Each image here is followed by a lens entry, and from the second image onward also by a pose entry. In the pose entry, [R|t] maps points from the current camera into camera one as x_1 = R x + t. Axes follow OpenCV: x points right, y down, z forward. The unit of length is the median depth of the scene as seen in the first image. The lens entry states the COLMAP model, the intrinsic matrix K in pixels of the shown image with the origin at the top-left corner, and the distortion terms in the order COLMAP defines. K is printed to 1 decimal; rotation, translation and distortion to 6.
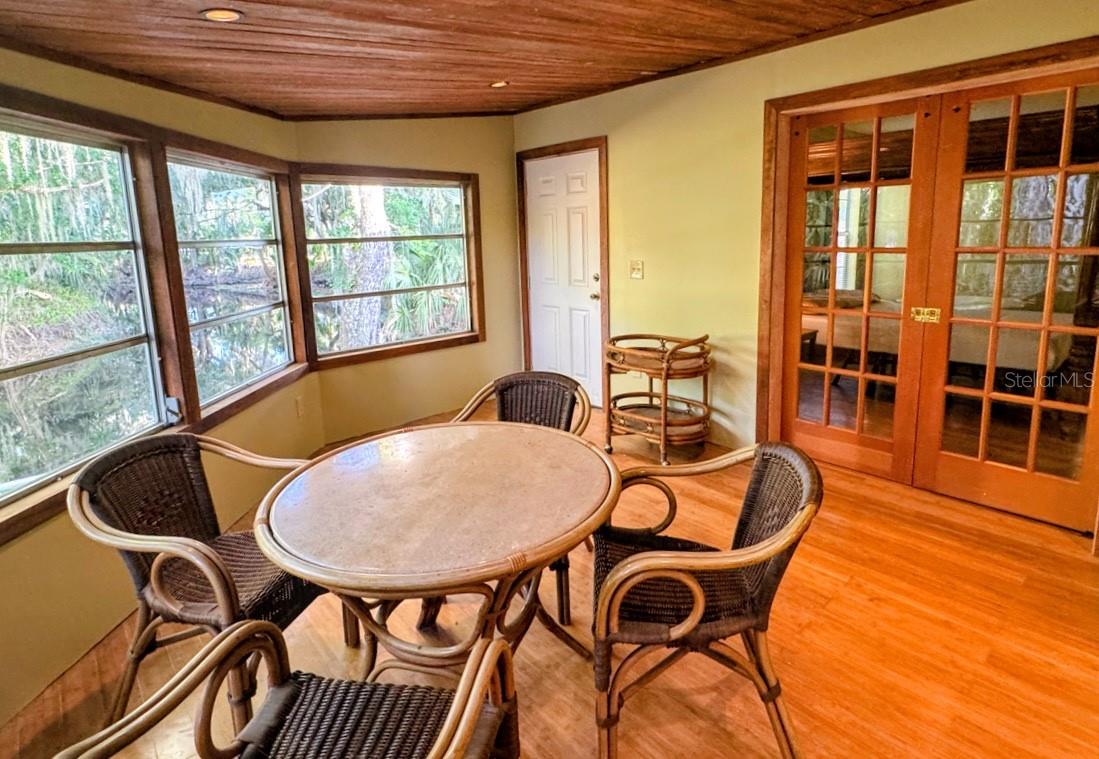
lens RADIAL K [[571.4, 0, 549.5], [0, 571.4, 379.5], [0, 0, 1]] dist [0.002064, 0.000950]
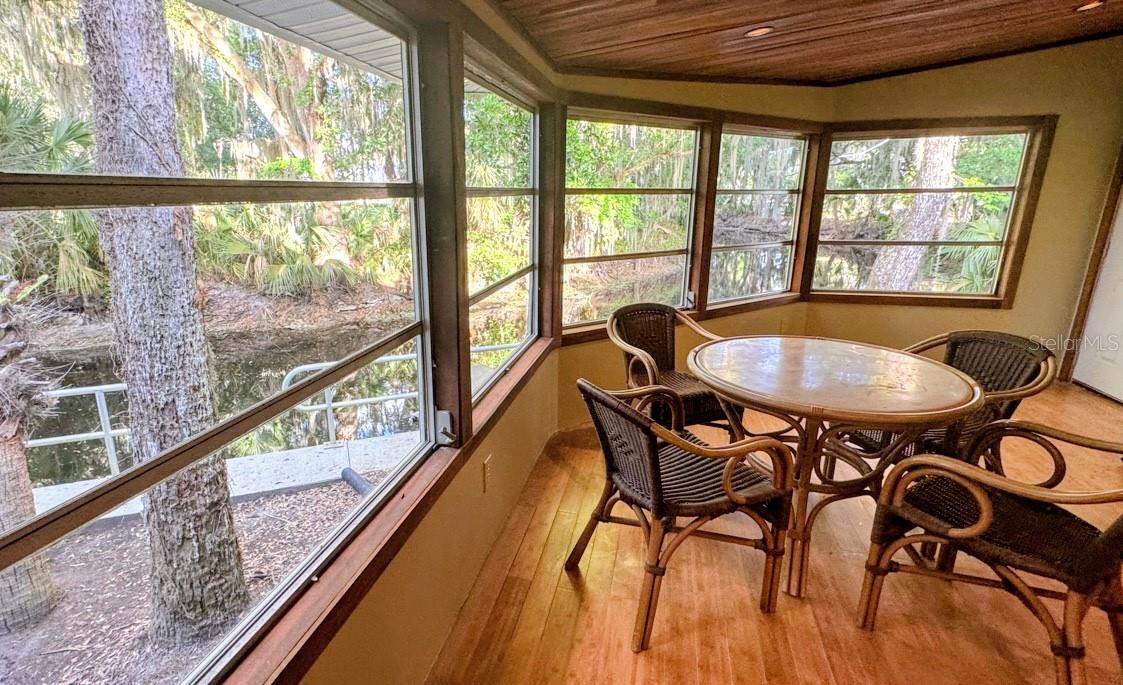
lens RADIAL K [[551.4, 0, 561.5], [0, 551.4, 342.5], [0, 0, 1]] dist [-0.001911, -0.000403]
pose [[0.610493, 0.210126, -0.763640, 0.189961], [-0.194037, 0.974463, 0.113014, 0.041193], [0.767886, 0.079180, 0.635674, -0.115610]]
